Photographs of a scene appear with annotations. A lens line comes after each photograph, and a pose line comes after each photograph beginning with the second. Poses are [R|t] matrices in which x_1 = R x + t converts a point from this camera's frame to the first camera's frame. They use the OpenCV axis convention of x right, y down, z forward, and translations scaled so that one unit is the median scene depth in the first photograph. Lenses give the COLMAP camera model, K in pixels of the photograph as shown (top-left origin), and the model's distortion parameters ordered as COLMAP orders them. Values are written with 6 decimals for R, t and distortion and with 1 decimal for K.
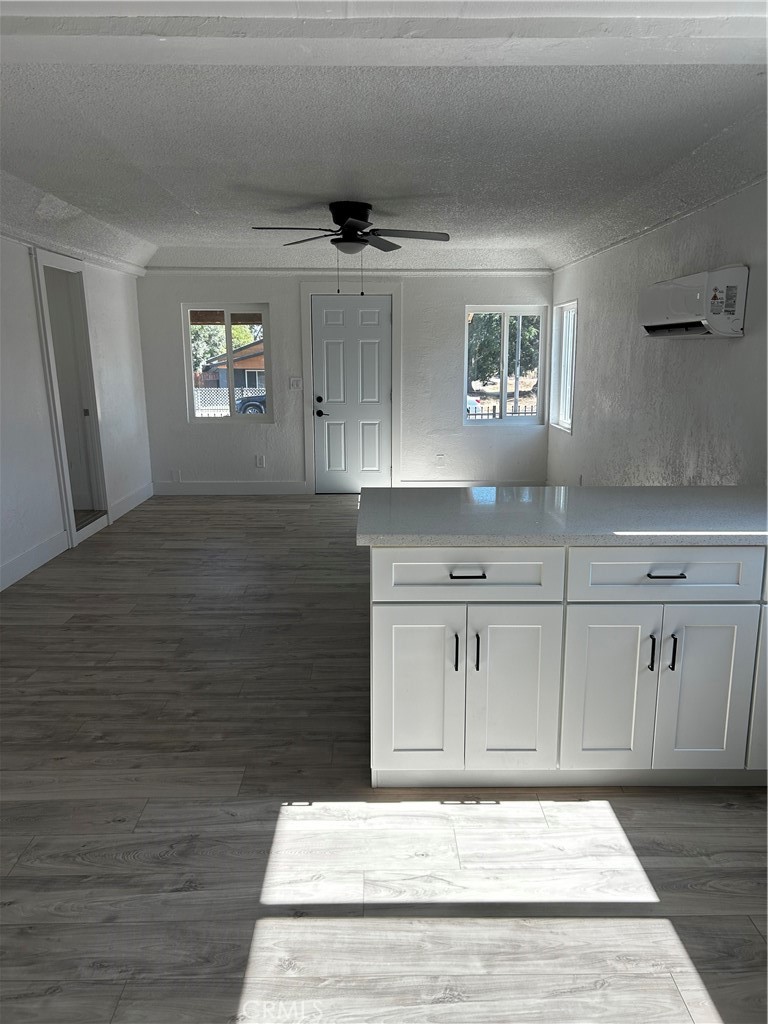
lens RADIAL K [[776.3, 0, 370.7], [0, 776.3, 518.0], [0, 0, 1]] dist [0.063196, -0.087374]
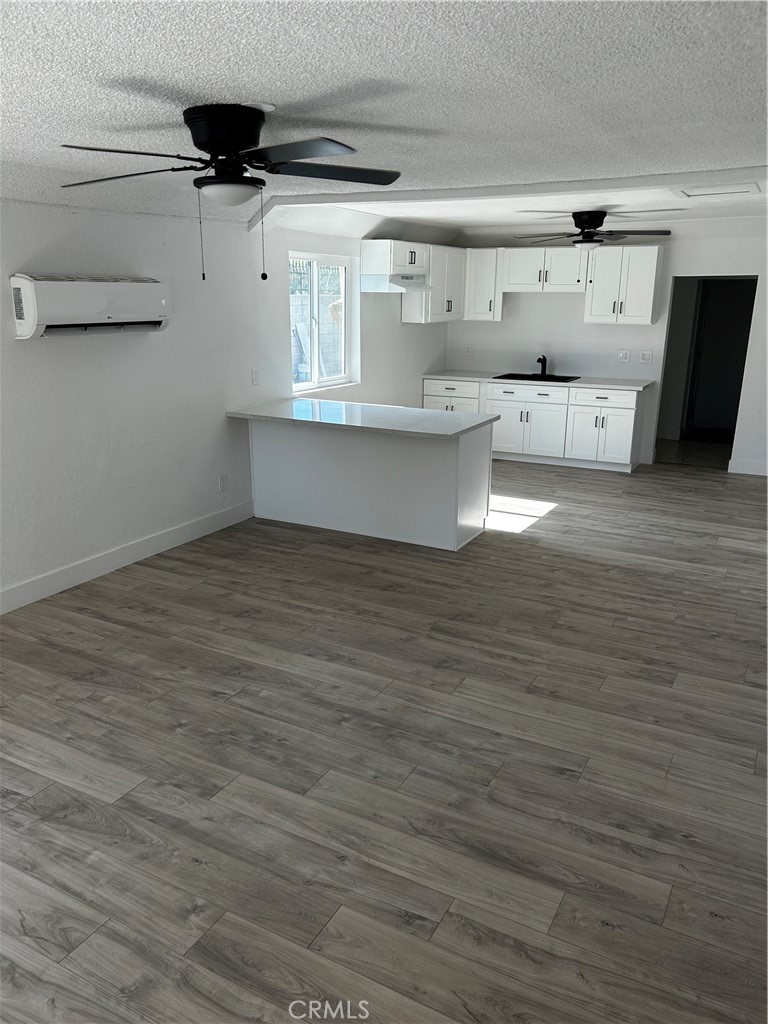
lens RADIAL K [[781.2, 0, 384.0], [0, 781.2, 512.0], [0, 0, 1]] dist [0.088566, -0.211963]
pose [[-0.875824, -0.129021, 0.465066, -0.564813], [0.102459, 0.891936, 0.440399, -0.530056], [-0.471630, 0.433363, -0.767959, 2.030001]]
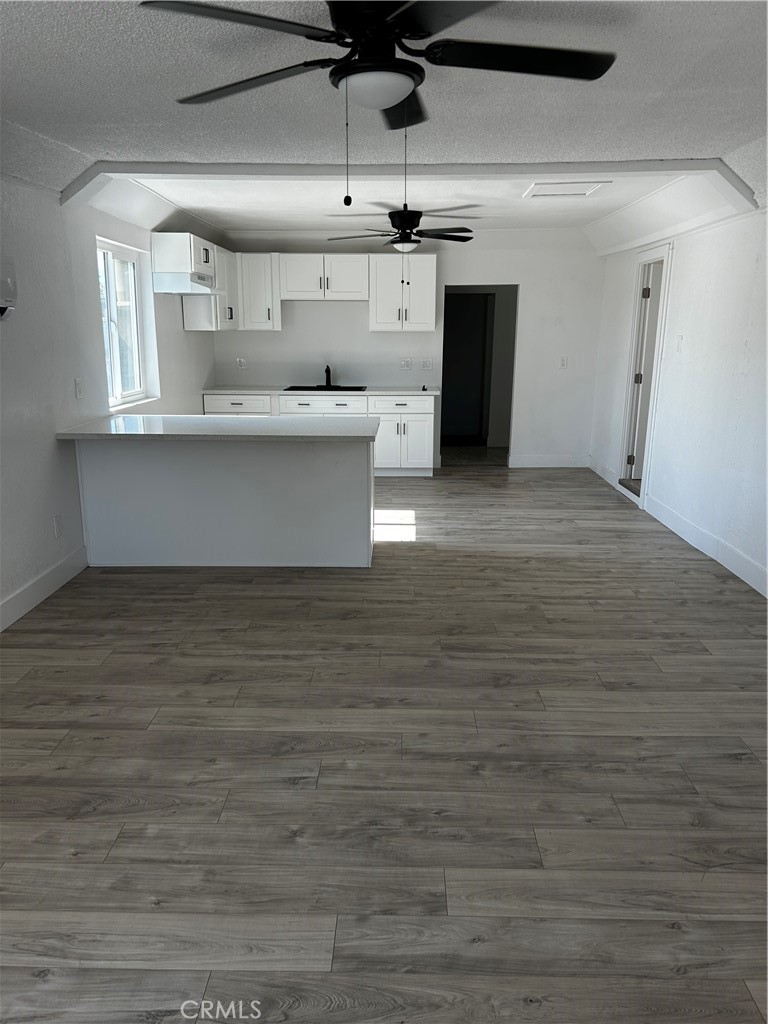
lens RADIAL K [[782.2, 0, 384.0], [0, 782.2, 512.0], [0, 0, 1]] dist [0.052400, -0.085775]
pose [[-0.999715, 0.002271, 0.023780, -0.054914], [0.012254, 0.903274, 0.428888, -0.452385], [-0.020506, 0.429057, -0.903044, 2.021739]]
